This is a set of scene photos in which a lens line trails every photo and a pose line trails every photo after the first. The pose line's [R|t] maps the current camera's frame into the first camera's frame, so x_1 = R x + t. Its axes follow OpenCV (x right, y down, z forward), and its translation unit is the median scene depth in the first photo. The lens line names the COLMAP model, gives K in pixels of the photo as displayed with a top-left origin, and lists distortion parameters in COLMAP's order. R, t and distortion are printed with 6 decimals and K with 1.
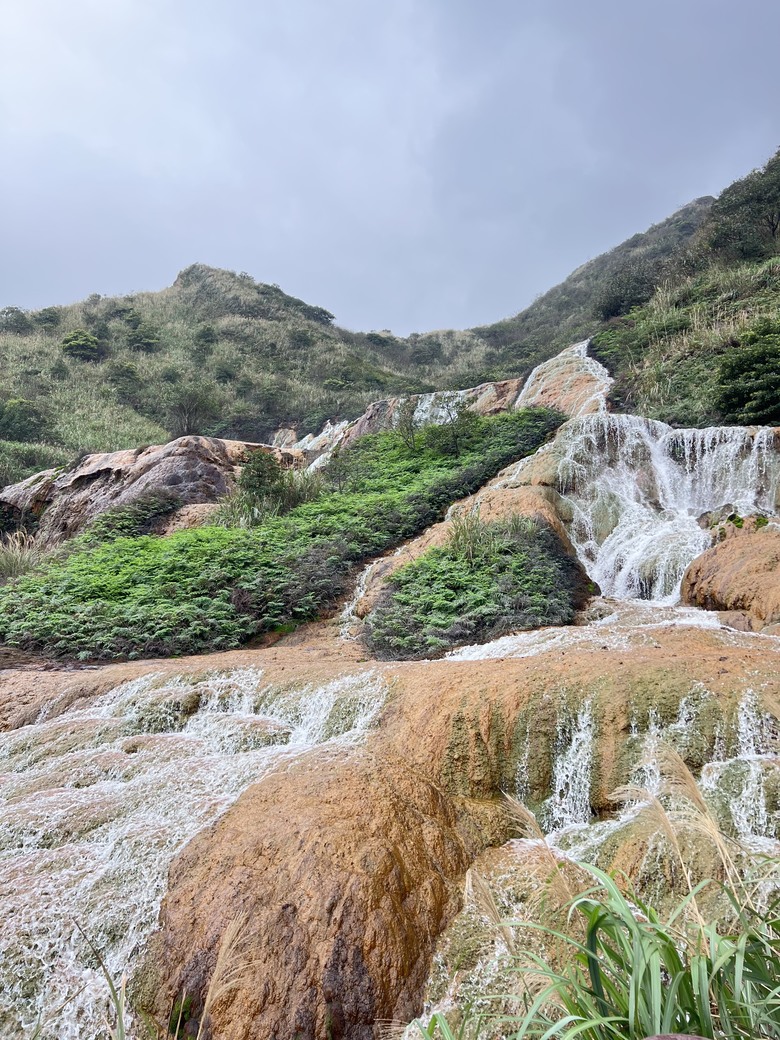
lens RADIAL K [[780.0, 0, 390.0], [0, 780.0, 520.0], [0, 0, 1]] dist [0.055144, -0.059084]
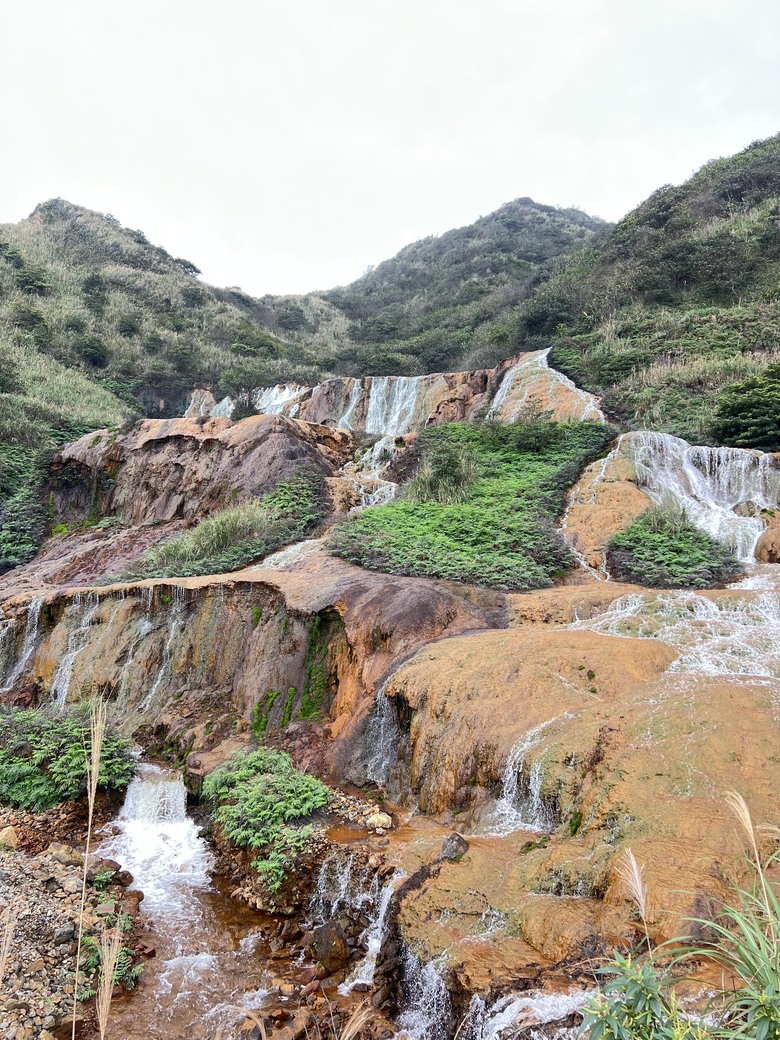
lens RADIAL K [[780.0, 0, 390.0], [0, 780.0, 520.0], [0, 0, 1]] dist [0.055144, -0.059084]
pose [[0.959059, 0.031250, 0.281476, -0.547199], [-0.047097, 0.997653, 0.049712, -0.020235], [-0.279262, -0.060934, 0.958280, -0.247536]]
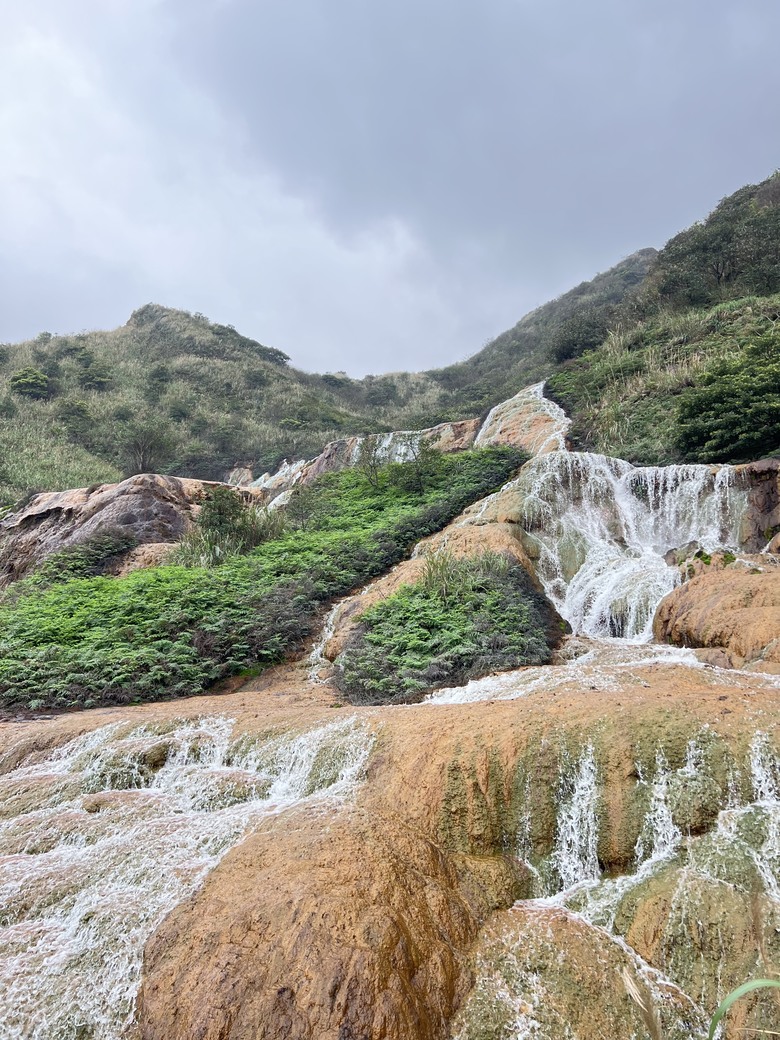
lens RADIAL K [[780.0, 0, 390.0], [0, 780.0, 520.0], [0, 0, 1]] dist [0.055144, -0.059084]
pose [[0.998258, -0.002031, 0.058956, -0.012154], [0.005073, 0.998661, -0.051490, 0.002072], [-0.058773, 0.051699, 0.996932, 0.016548]]
